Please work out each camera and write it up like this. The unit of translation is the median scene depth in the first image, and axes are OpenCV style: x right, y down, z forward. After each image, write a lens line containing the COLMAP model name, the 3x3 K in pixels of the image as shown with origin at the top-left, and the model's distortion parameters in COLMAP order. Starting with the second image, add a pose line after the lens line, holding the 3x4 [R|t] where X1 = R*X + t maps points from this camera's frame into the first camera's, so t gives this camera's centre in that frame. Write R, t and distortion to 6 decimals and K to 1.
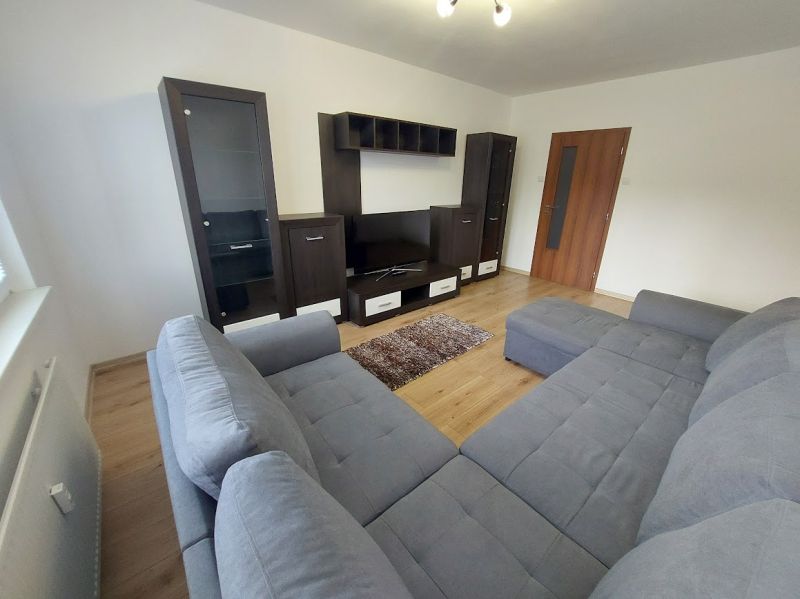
lens RADIAL K [[316.3, 0, 401.5], [0, 316.3, 298.1], [0, 0, 1]] dist [-0.024140, -0.000095]
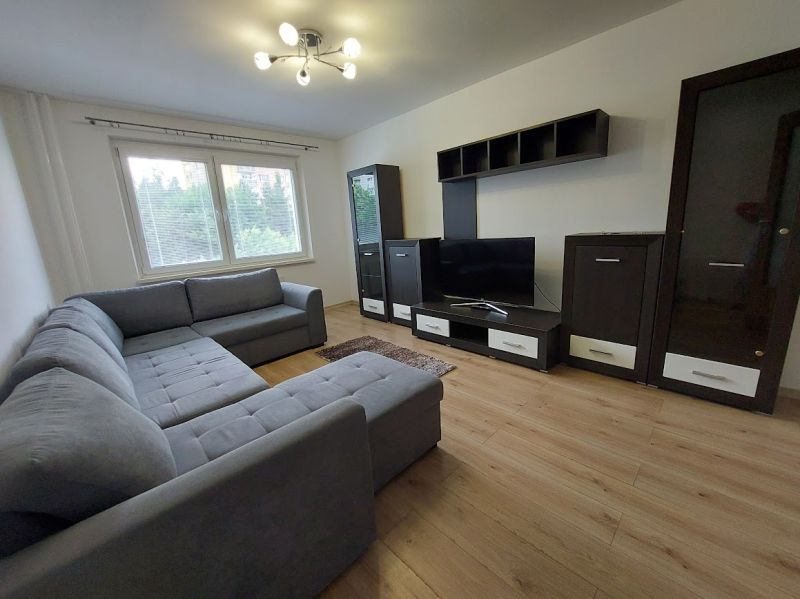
lens RADIAL K [[316.3, 0, 401.5], [0, 316.3, 298.1], [0, 0, 1]] dist [-0.024140, -0.000095]
pose [[0.090245, 0.197914, -0.976056, 0.853663], [-0.298955, 0.940241, 0.163011, -0.187685], [0.949990, 0.277086, 0.144019, 0.692438]]
